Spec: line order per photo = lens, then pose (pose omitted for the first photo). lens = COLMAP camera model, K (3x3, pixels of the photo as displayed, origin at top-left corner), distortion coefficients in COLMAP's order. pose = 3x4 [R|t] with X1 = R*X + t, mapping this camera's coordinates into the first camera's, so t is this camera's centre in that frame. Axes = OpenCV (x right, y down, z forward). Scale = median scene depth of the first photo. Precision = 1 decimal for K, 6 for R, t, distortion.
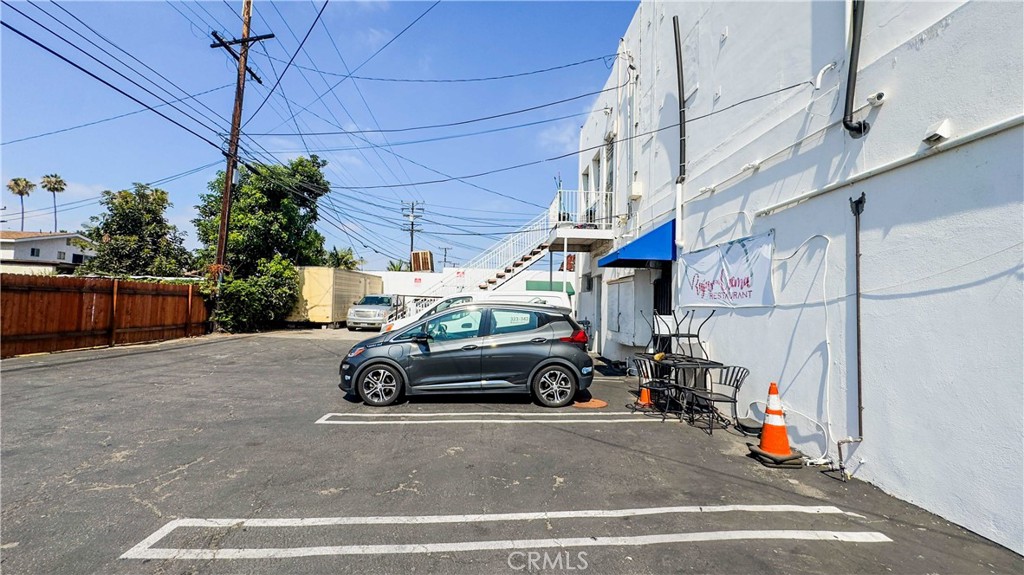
lens RADIAL K [[417.0, 0, 509.4], [0, 417.0, 289.4], [0, 0, 1]] dist [0.000736, 0.000055]
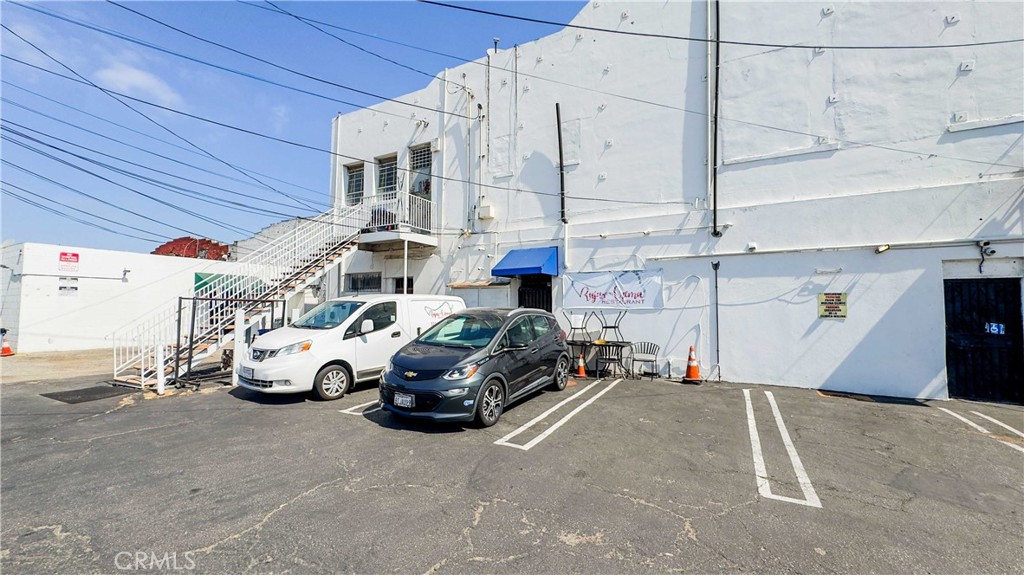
lens RADIAL K [[406.2, 0, 528.3], [0, 406.2, 286.4], [0, 0, 1]] dist [-0.000395, 0.000018]
pose [[0.496896, 0.019781, 0.867585, -0.973304], [-0.027105, 0.999606, -0.007267, -0.023257], [-0.867387, -0.019905, 0.497236, 0.442456]]
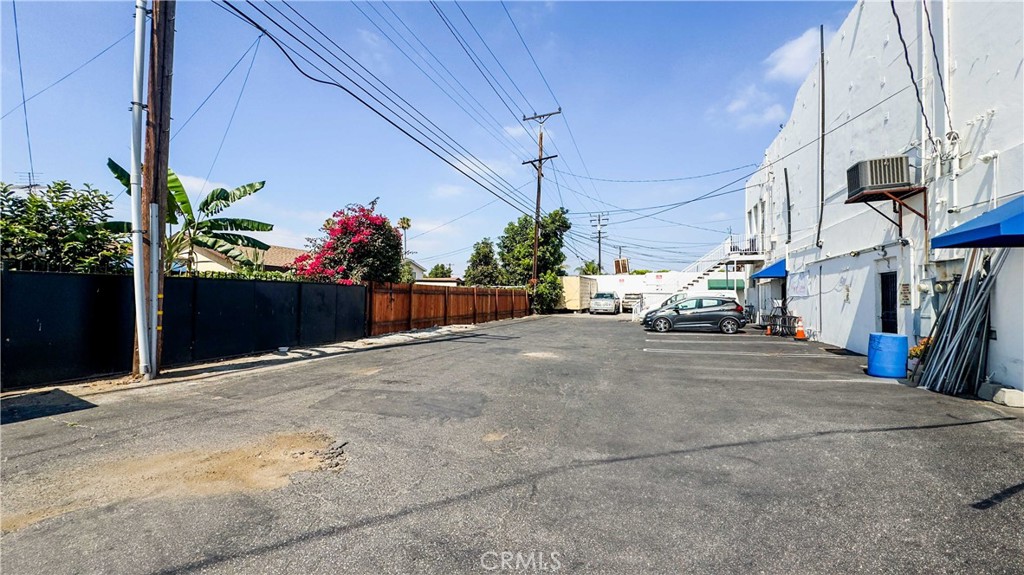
lens RADIAL K [[417.0, 0, 509.4], [0, 417.0, 289.4], [0, 0, 1]] dist [0.000736, 0.000055]
pose [[0.926720, -0.026555, -0.374814, -0.183166], [0.032657, 0.999417, 0.009937, -0.079656], [0.374332, -0.021449, 0.927047, -1.932921]]
